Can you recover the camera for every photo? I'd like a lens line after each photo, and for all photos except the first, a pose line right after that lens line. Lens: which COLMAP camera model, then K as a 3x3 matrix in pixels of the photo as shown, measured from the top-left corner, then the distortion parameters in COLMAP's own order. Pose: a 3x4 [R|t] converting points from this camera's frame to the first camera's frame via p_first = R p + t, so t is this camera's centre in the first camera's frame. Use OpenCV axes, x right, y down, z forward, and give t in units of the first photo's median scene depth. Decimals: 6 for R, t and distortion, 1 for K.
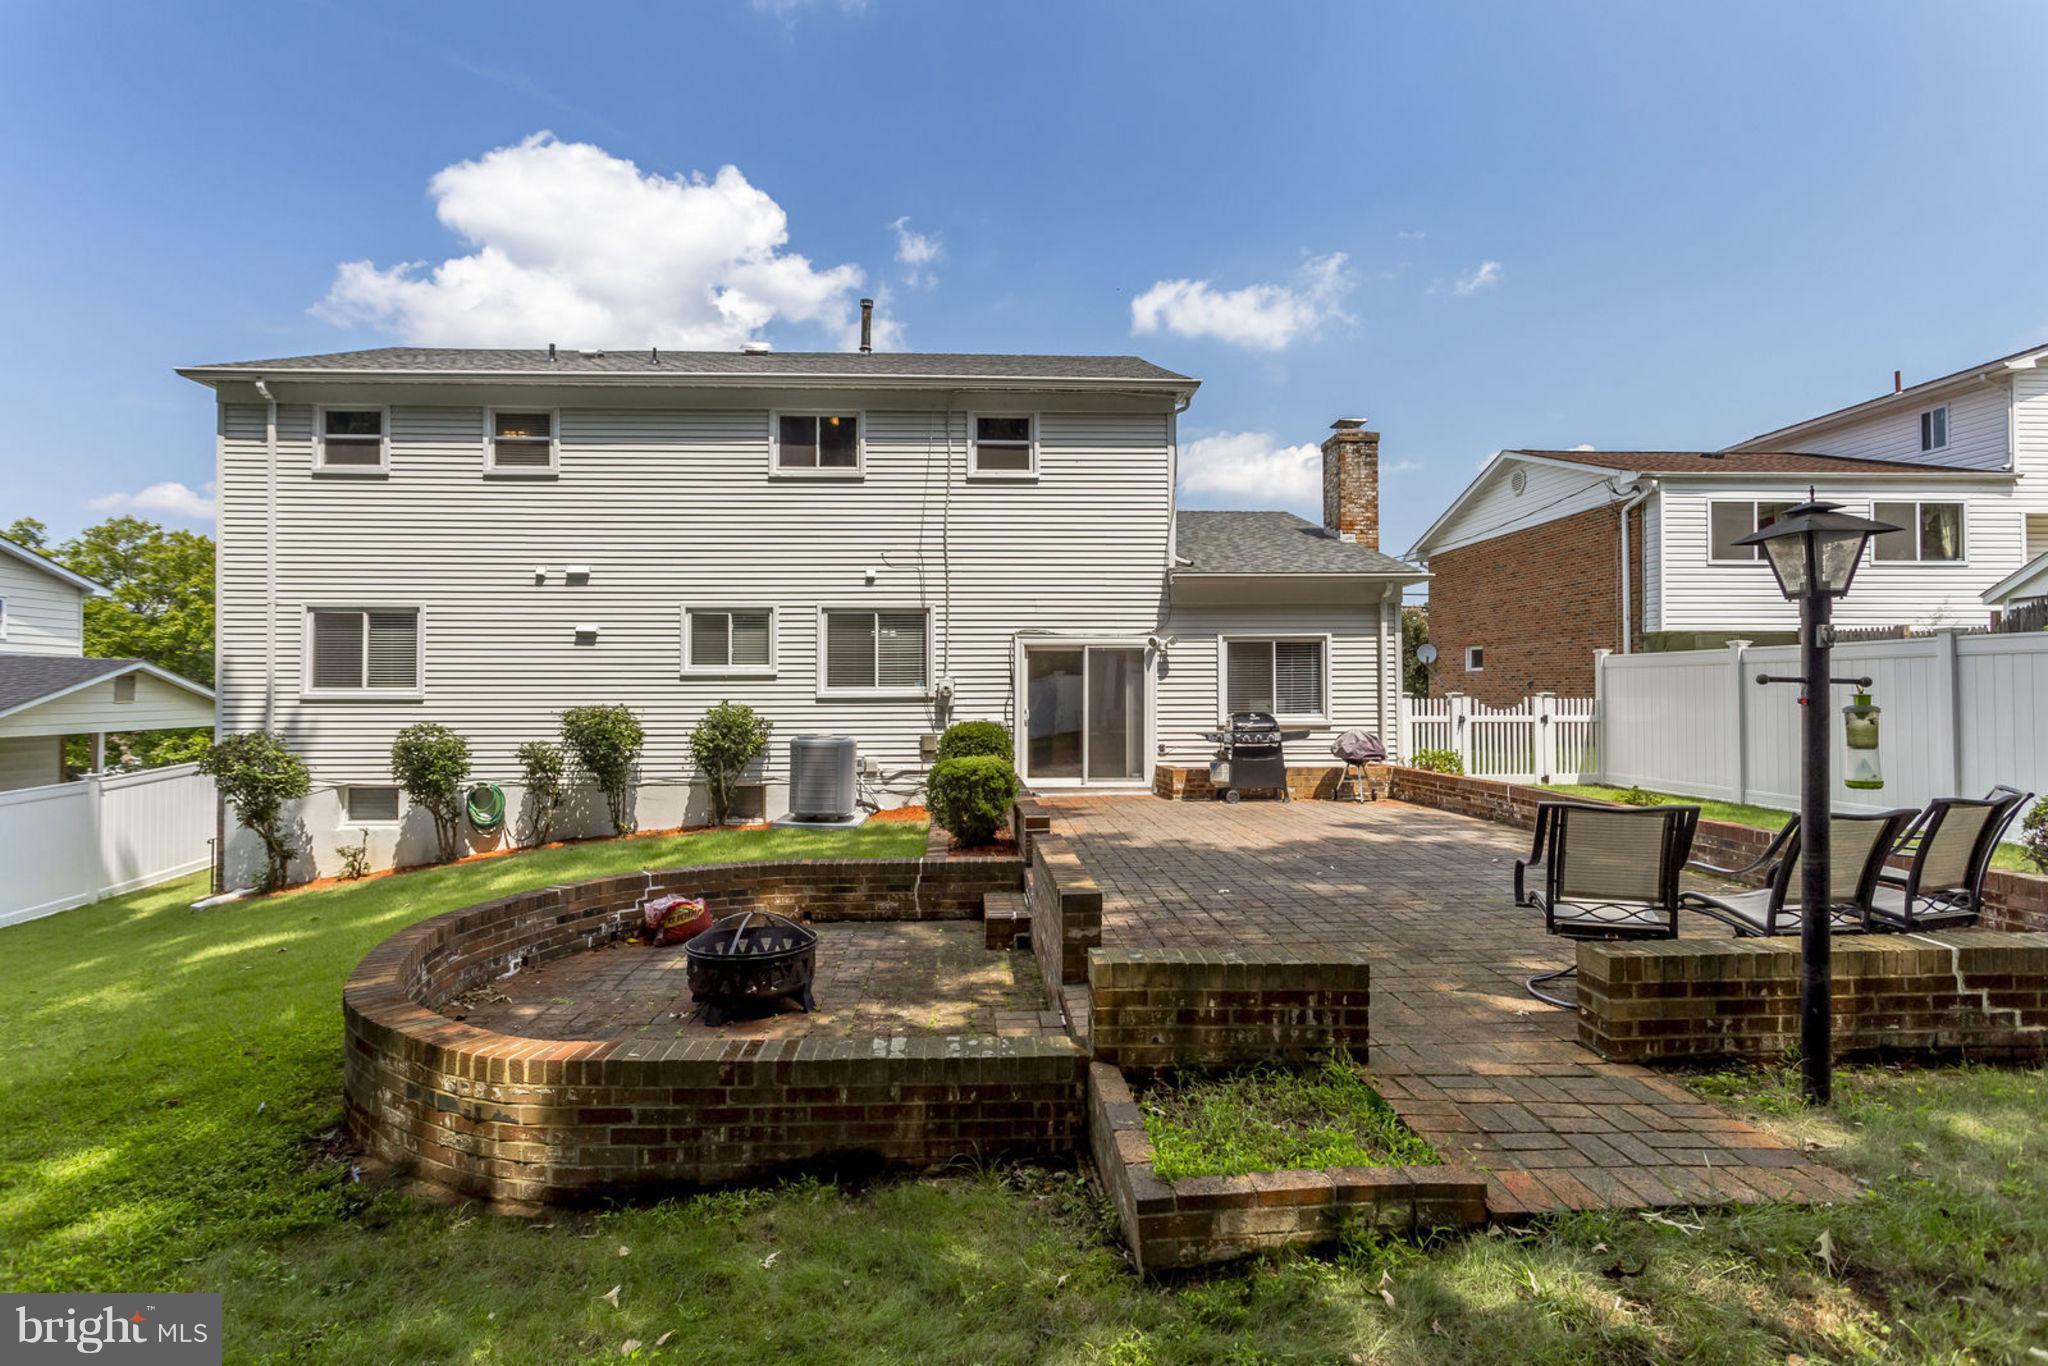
lens RADIAL K [[1027.3, 0, 1012.1], [0, 1027.3, 670.4], [0, 0, 1]] dist [0.004803, 0.000398]
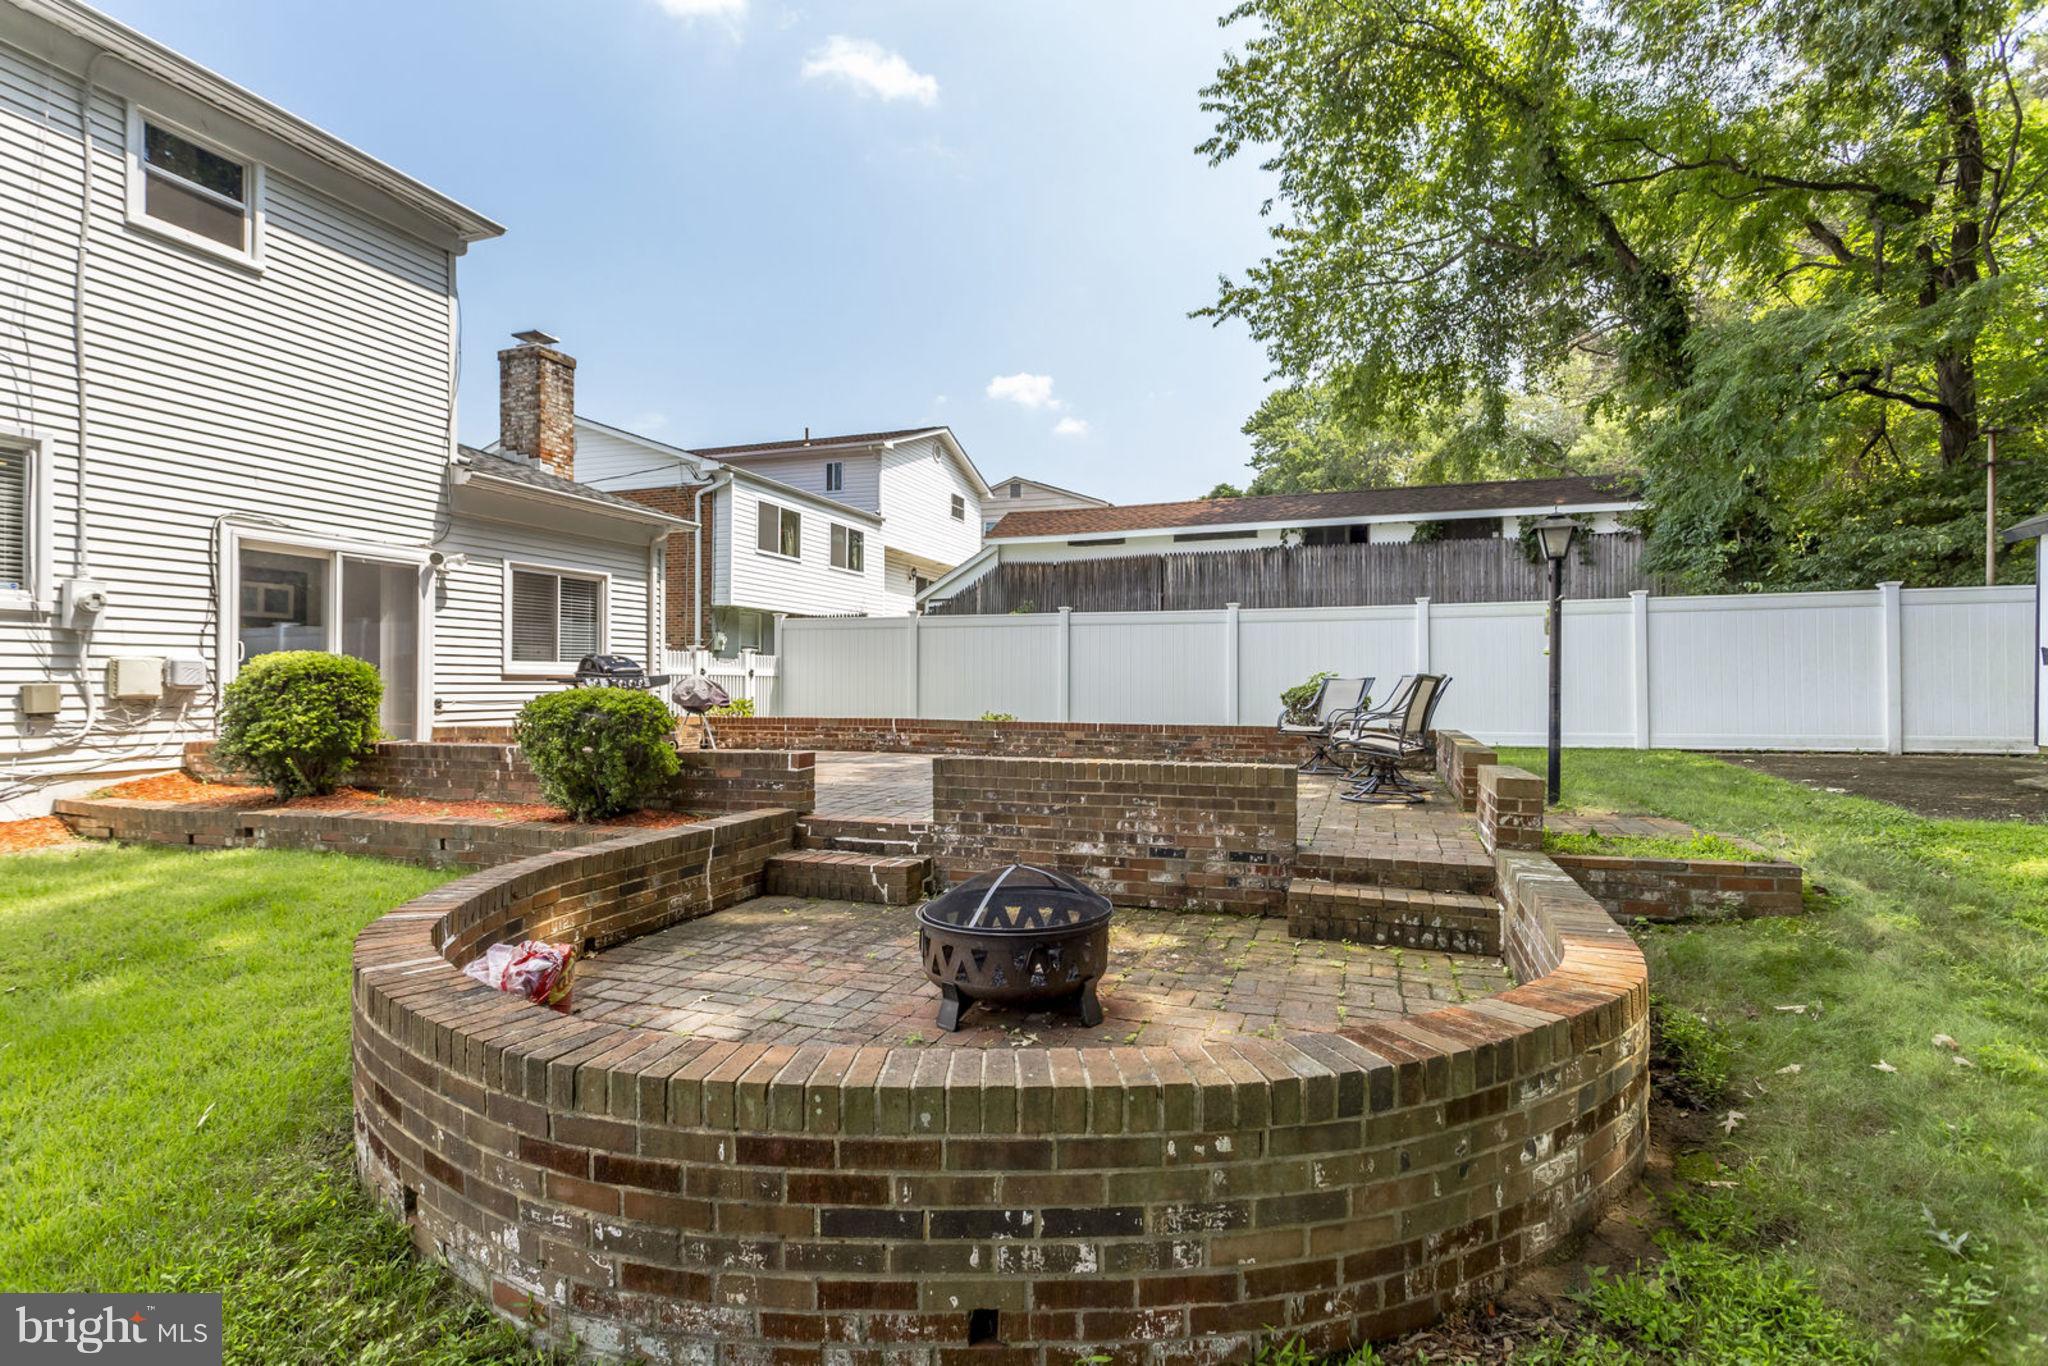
lens RADIAL K [[1027.3, 0, 1020.6], [0, 1027.3, 692.9], [0, 0, 1]] dist [0.004803, 0.000398]
pose [[0.342200, -0.000234, 0.939627, -0.402616], [-0.019557, 0.999782, 0.007371, 0.053729], [-0.939424, -0.020899, 0.342120, 0.351351]]
